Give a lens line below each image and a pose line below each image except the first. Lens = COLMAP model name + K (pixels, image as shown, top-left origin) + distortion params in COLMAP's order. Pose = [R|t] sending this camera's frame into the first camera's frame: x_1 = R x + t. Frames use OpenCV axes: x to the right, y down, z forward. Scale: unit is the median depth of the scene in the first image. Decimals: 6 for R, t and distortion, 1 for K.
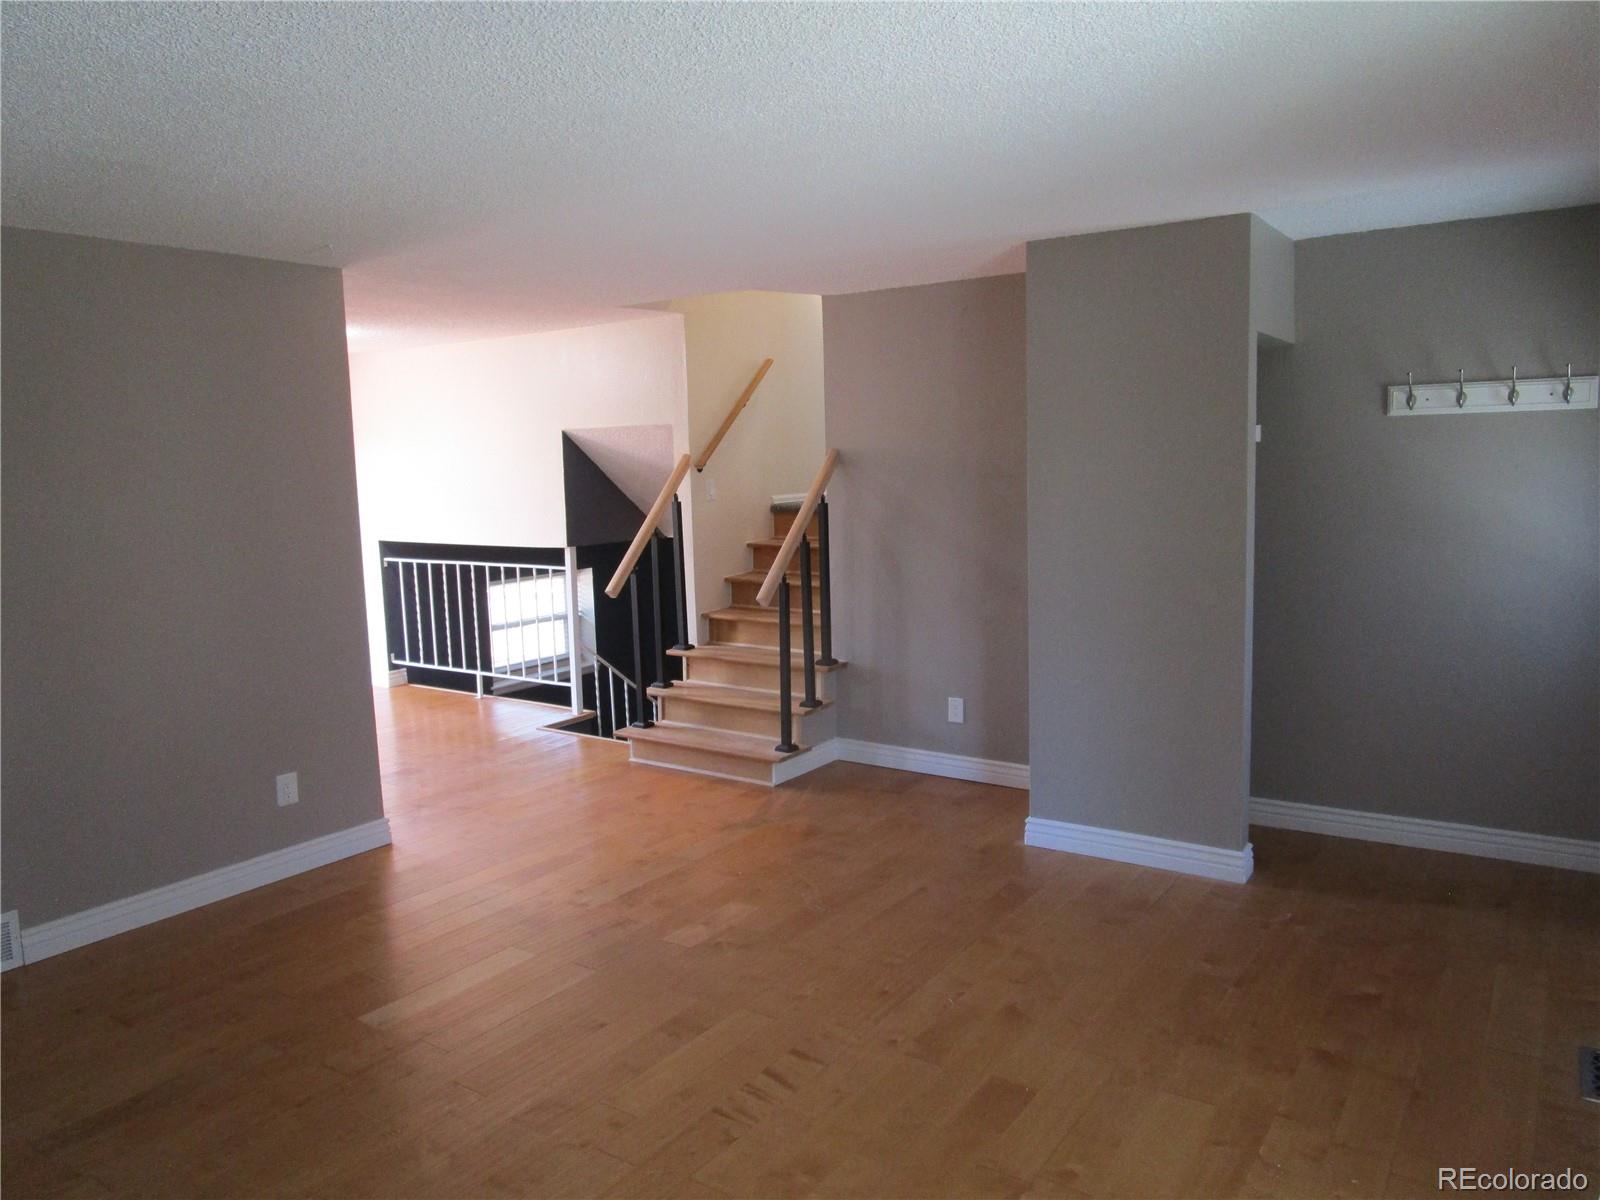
lens RADIAL K [[1143.3, 0, 809.3], [0, 1143.3, 604.9], [0, 0, 1]] dist [-0.029516, 0.012808]
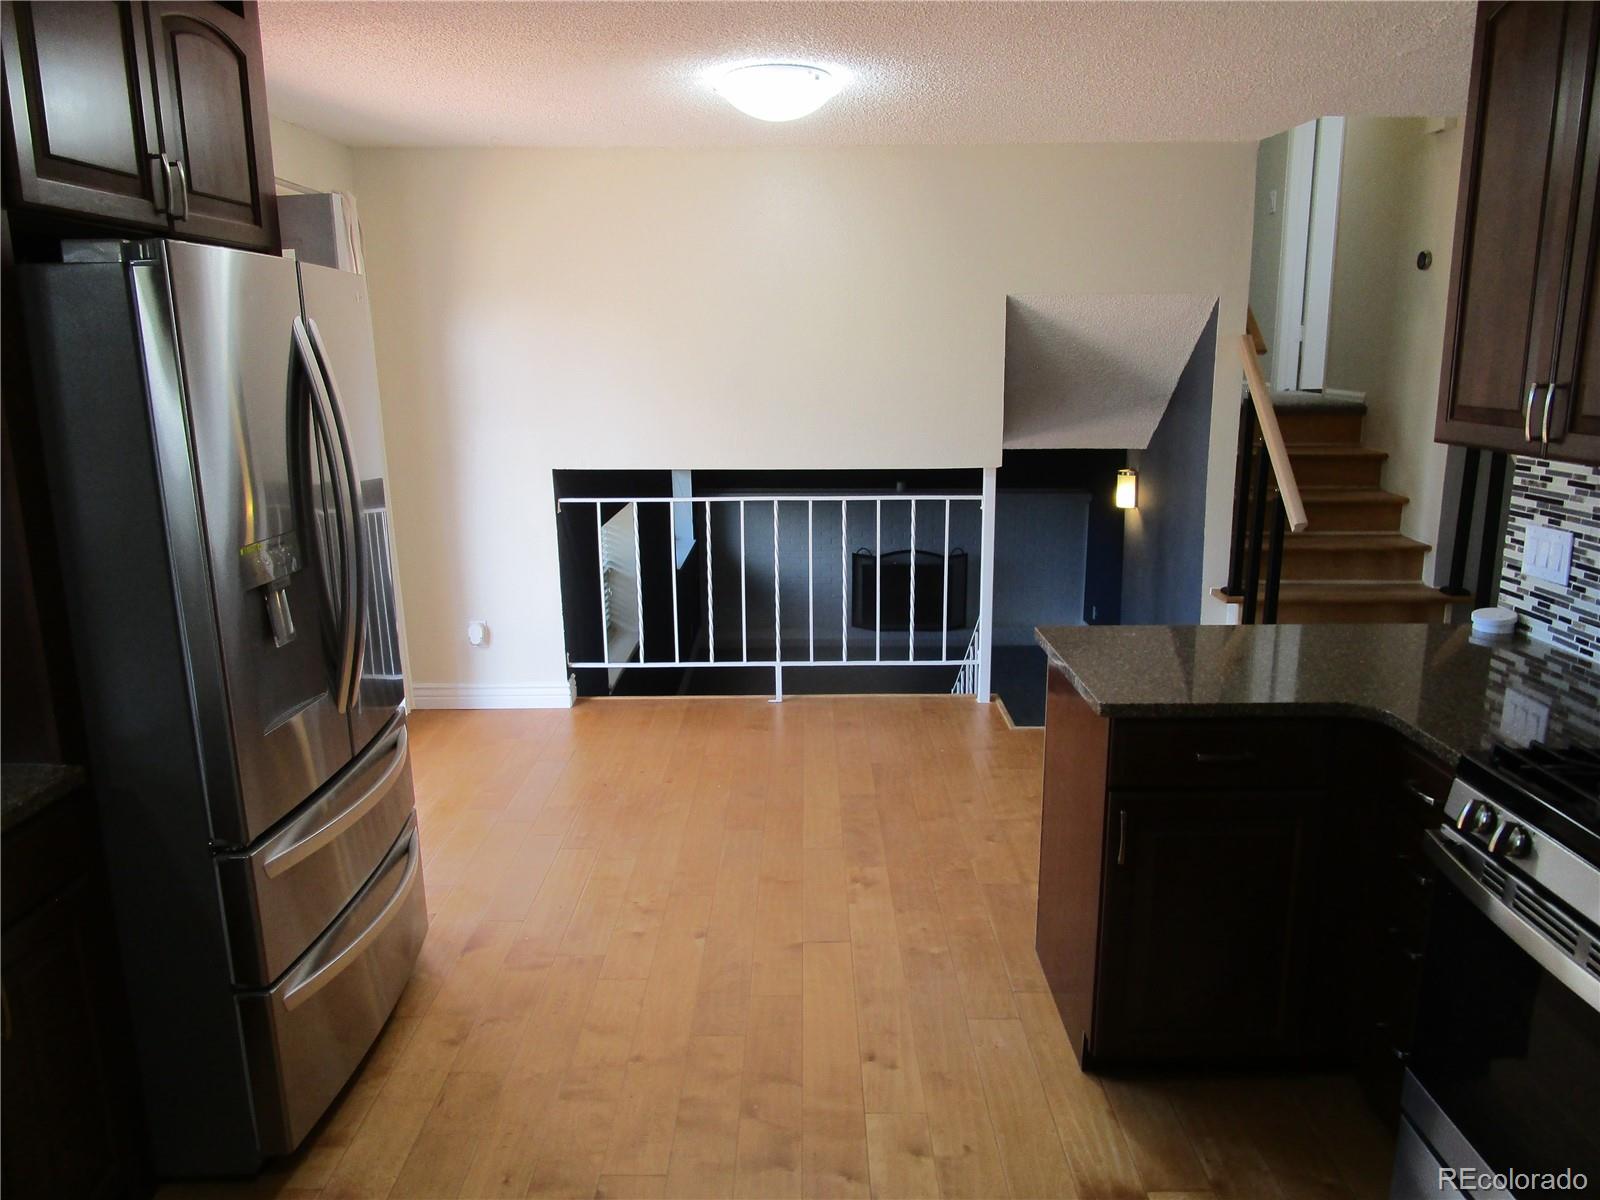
lens RADIAL K [[1143.3, 0, 802.7], [0, 1143.3, 598.5], [0, 0, 1]] dist [-0.029516, 0.012808]
pose [[0.825905, -0.101080, 0.554674, -0.875362], [0.057629, 0.993780, 0.095292, -0.055199], [-0.560856, -0.046737, 0.826593, 0.611608]]
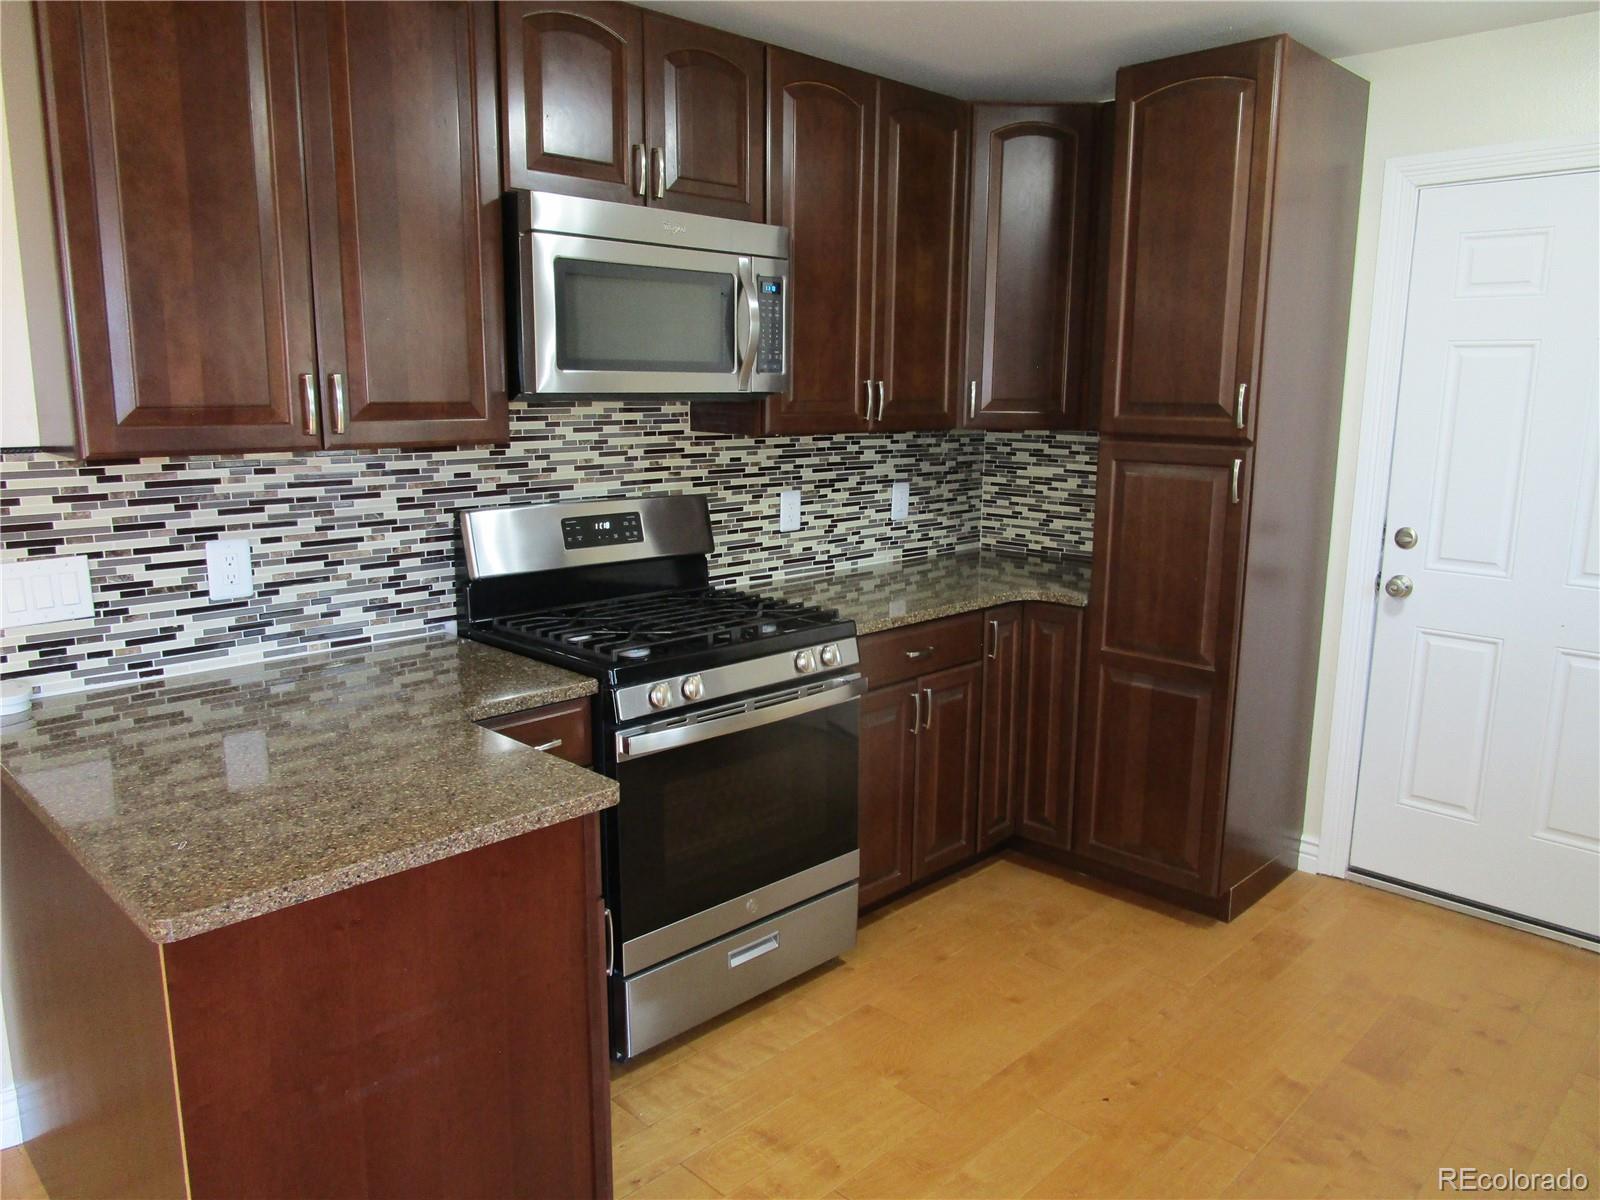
lens RADIAL K [[1143.3, 0, 805.0], [0, 1143.3, 596.6], [0, 0, 1]] dist [-0.029516, 0.012808]
pose [[-0.984057, -0.017687, 0.176971, -0.681025], [0.037009, 0.952898, 0.301024, -0.113371], [-0.173959, 0.302775, -0.937052, 1.131080]]
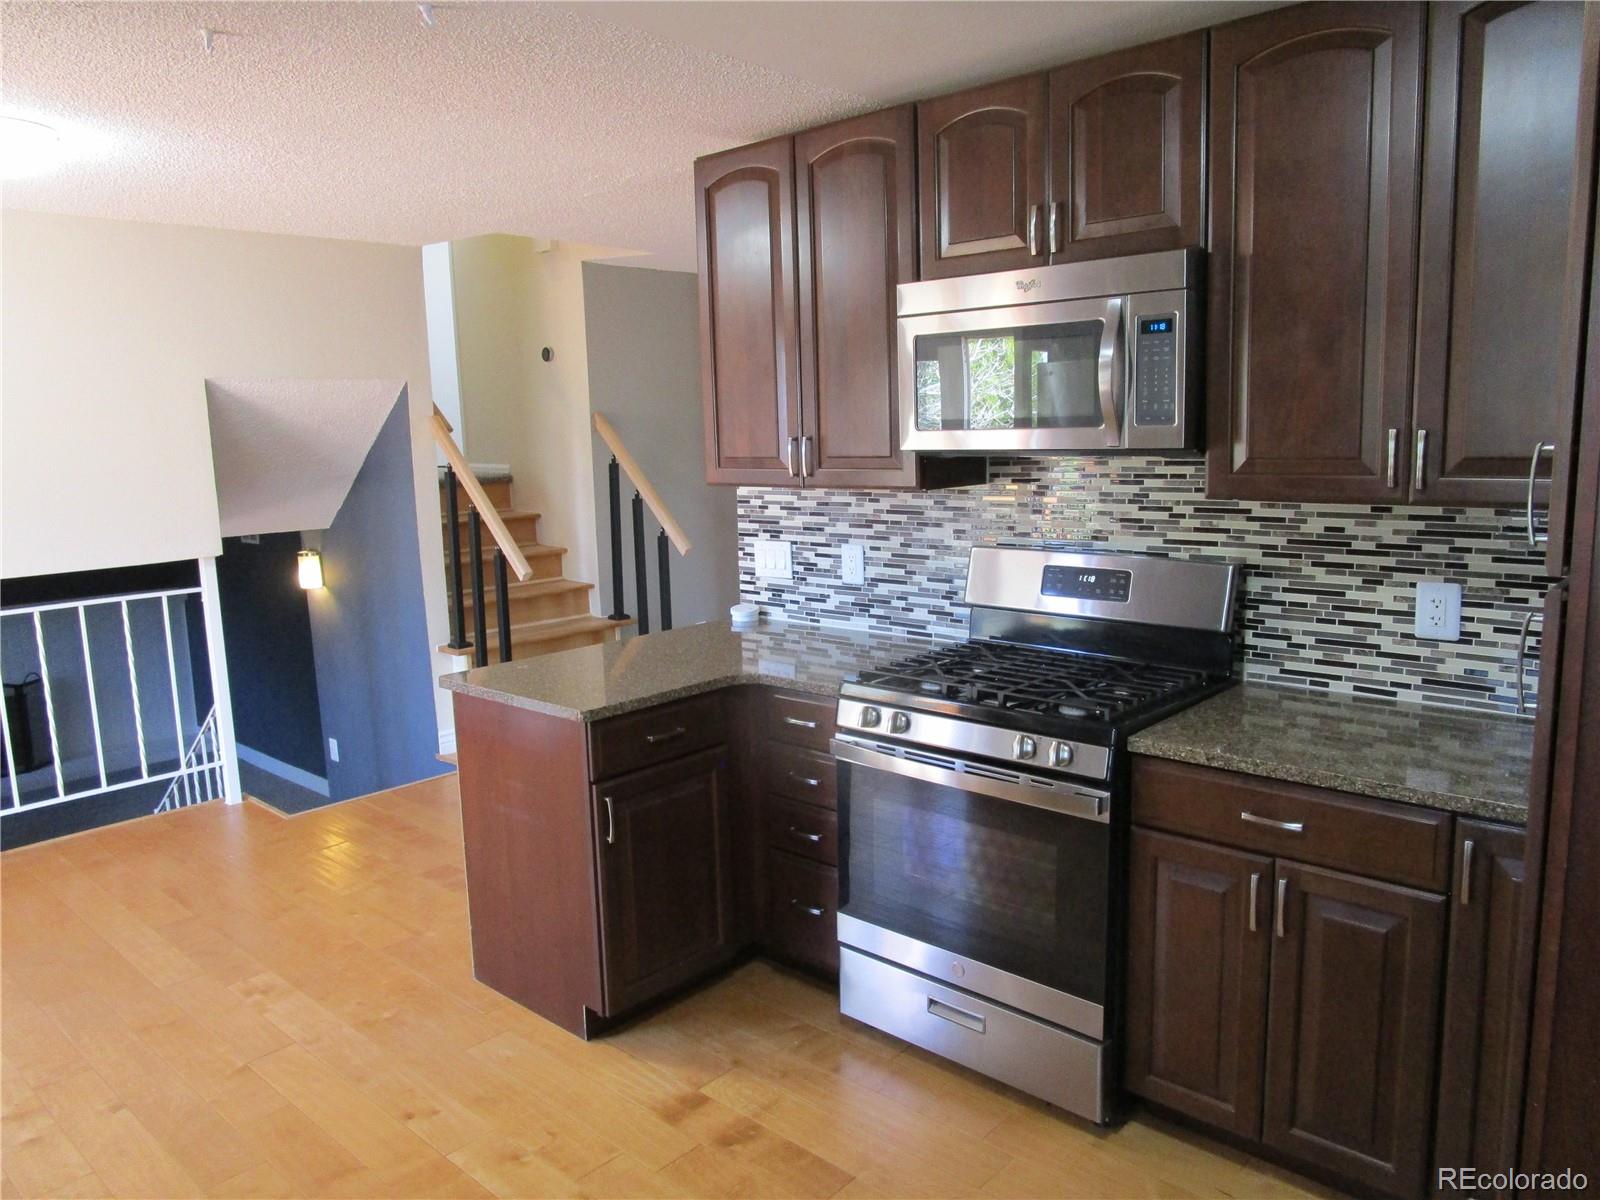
lens RADIAL K [[1143.3, 0, 799.3], [0, 1143.3, 595.2], [0, 0, 1]] dist [-0.029516, 0.012808]
pose [[0.138431, -0.128355, 0.982019, -1.017273], [0.149821, 0.982868, 0.107346, -0.060069], [-0.978974, 0.132267, 0.155290, 0.709107]]
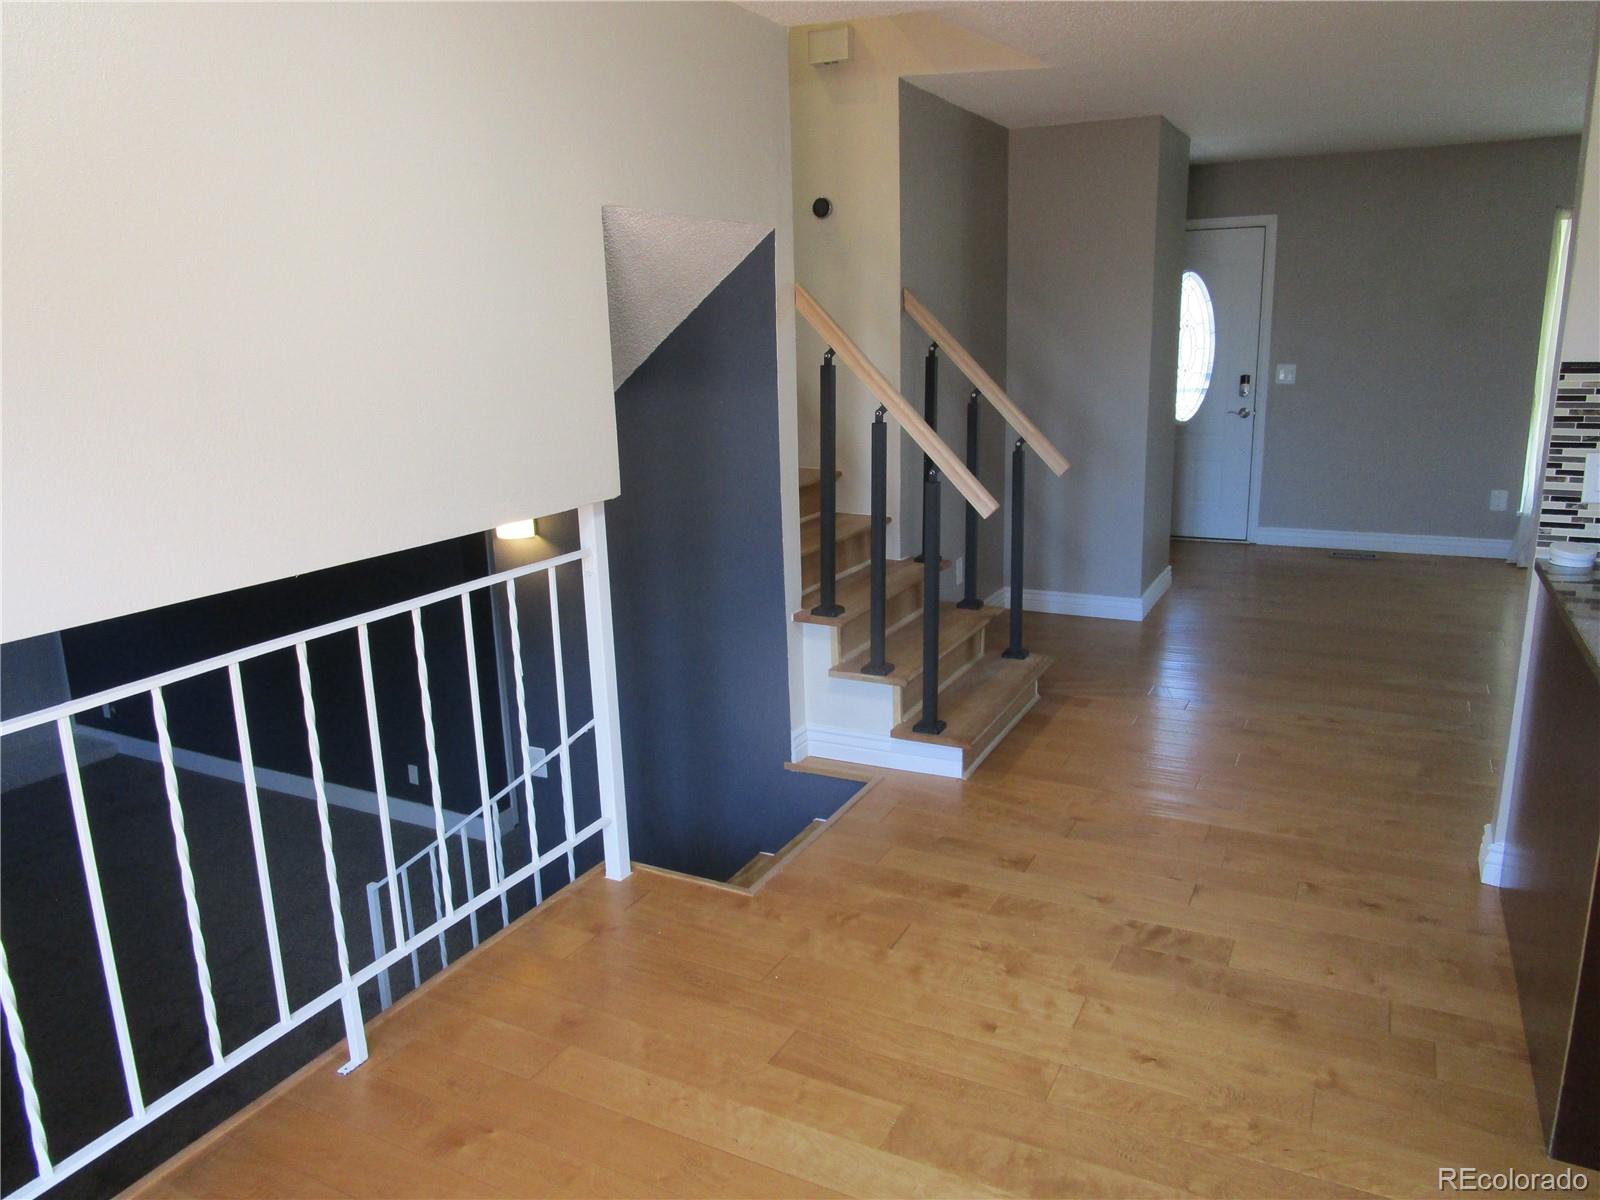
lens RADIAL K [[1143.3, 0, 798.9], [0, 1143.3, 599.3], [0, 0, 1]] dist [-0.029516, 0.012808]
pose [[-0.130229, -0.207053, 0.969623, -0.788140], [0.154534, 0.961761, 0.226129, -0.123026], [-0.979367, 0.179288, -0.093252, 1.214247]]
